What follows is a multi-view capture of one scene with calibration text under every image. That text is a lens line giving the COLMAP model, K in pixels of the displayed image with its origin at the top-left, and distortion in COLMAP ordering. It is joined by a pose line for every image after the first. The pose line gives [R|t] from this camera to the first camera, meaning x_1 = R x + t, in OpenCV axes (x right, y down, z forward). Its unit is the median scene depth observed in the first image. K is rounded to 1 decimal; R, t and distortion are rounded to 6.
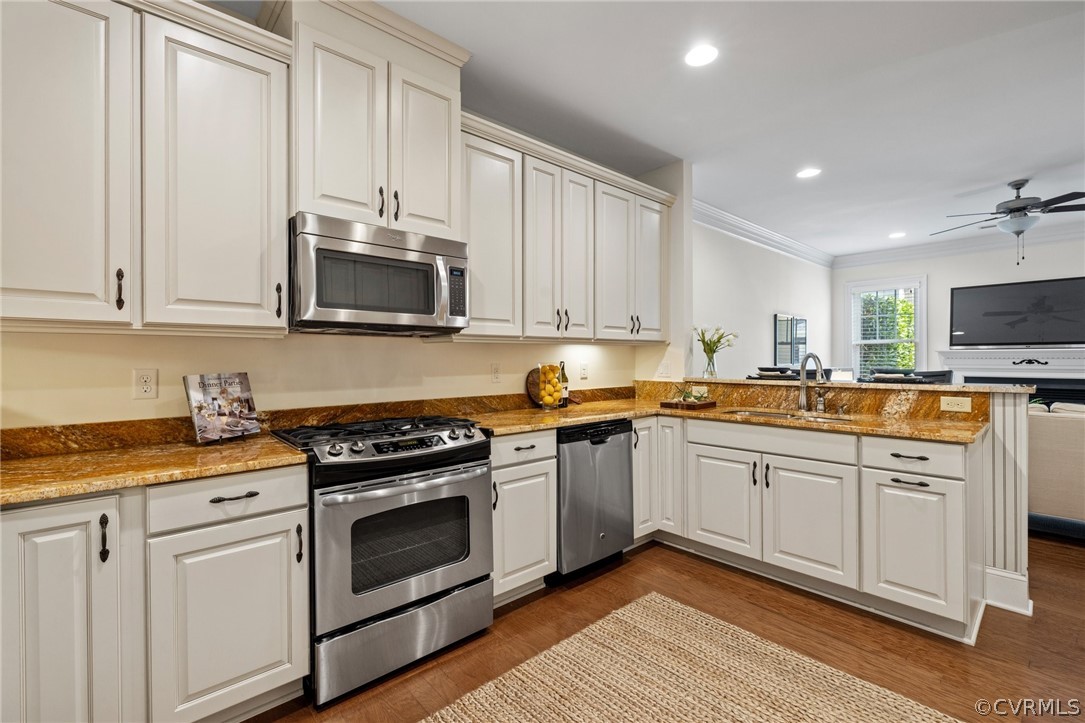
lens RADIAL K [[453.2, 0, 522.6], [0, 453.2, 362.3], [0, 0, 1]] dist [-0.007253, -0.000679]
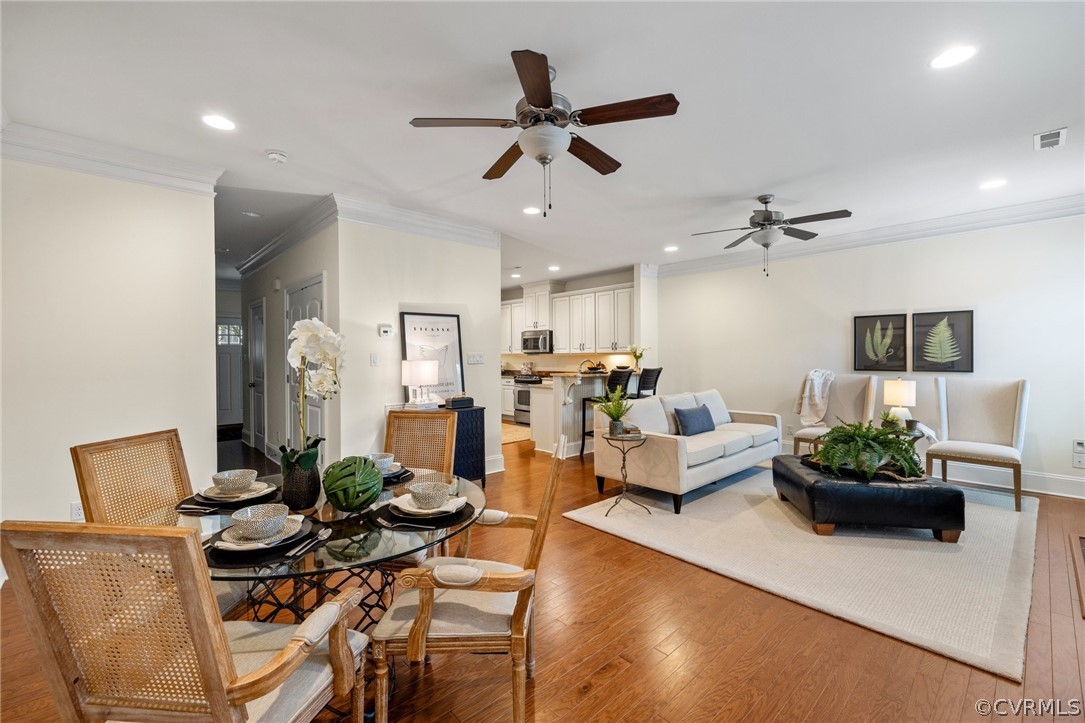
lens RADIAL K [[453.2, 0, 541.5], [0, 453.2, 357.4], [0, 0, 1]] dist [-0.007253, -0.000679]
pose [[0.039438, 0.010396, -0.999168, 4.135359], [-0.003357, 0.999942, 0.010271, -0.078719], [0.999216, 0.002949, 0.039470, 0.874320]]
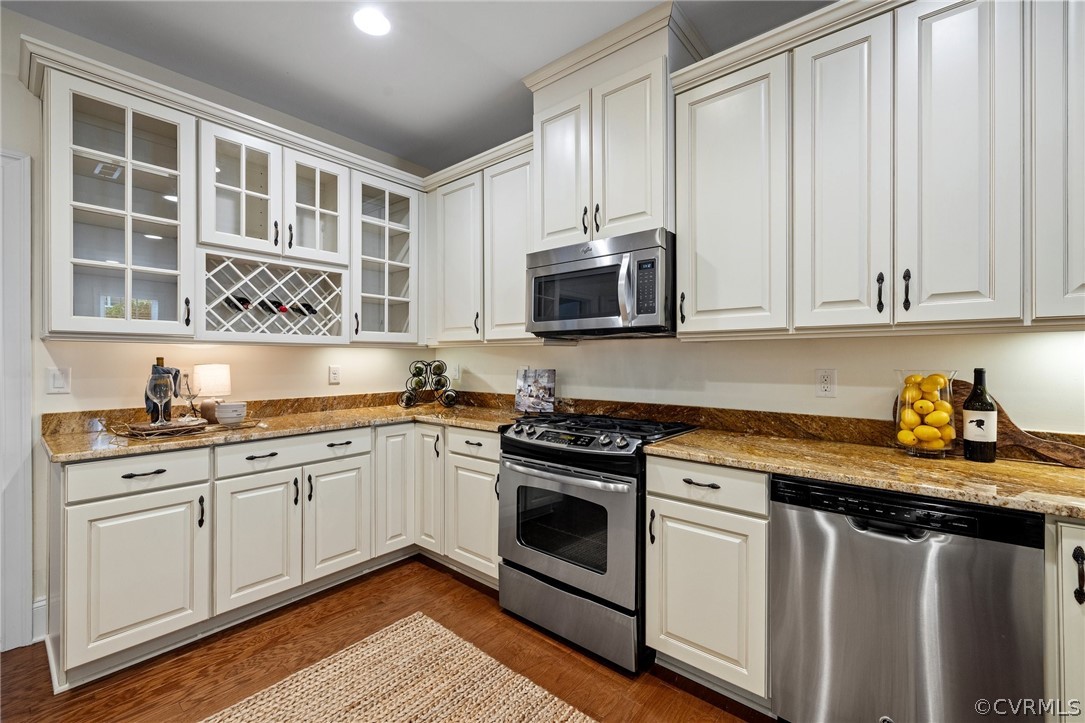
lens RADIAL K [[453.2, 0, 545.9], [0, 453.2, 359.3], [0, 0, 1]] dist [-0.007253, -0.000679]
pose [[0.176333, 0.006529, -0.984309, 0.755790], [-0.008576, 0.999950, 0.005096, -0.015582], [0.984293, 0.007543, 0.176380, 0.694616]]
